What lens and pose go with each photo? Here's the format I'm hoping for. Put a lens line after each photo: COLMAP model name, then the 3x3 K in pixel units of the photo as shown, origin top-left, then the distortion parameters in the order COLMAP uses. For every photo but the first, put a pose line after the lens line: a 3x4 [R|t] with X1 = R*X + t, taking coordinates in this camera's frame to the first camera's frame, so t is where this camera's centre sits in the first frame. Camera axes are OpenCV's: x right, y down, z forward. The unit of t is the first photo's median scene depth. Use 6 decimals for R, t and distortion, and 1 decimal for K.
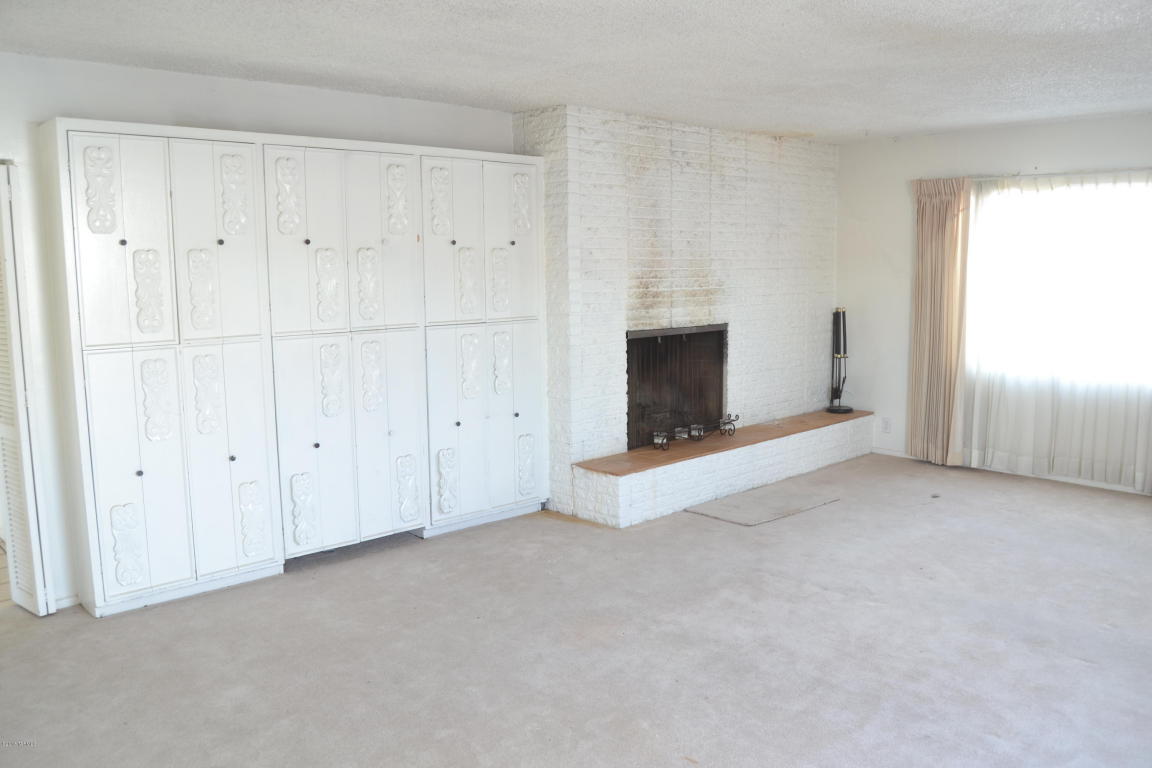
lens RADIAL K [[920.2, 0, 580.0], [0, 920.2, 386.5], [0, 0, 1]] dist [-0.100452, 0.048177]
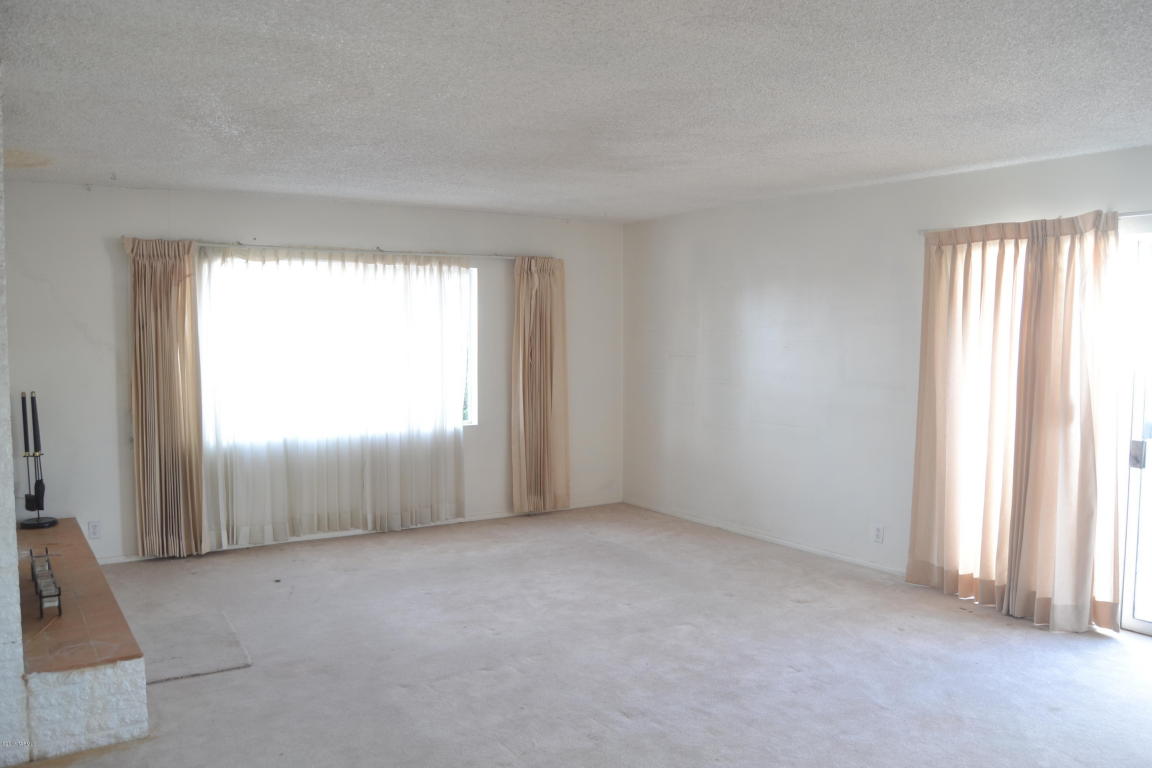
lens RADIAL K [[920.2, 0, 580.0], [0, 920.2, 386.5], [0, 0, 1]] dist [-0.100452, 0.048177]
pose [[0.168960, -0.049896, 0.984359, -0.476096], [0.129903, 0.991133, 0.027942, -0.064033], [-0.977025, 0.123150, 0.173943, 0.516065]]
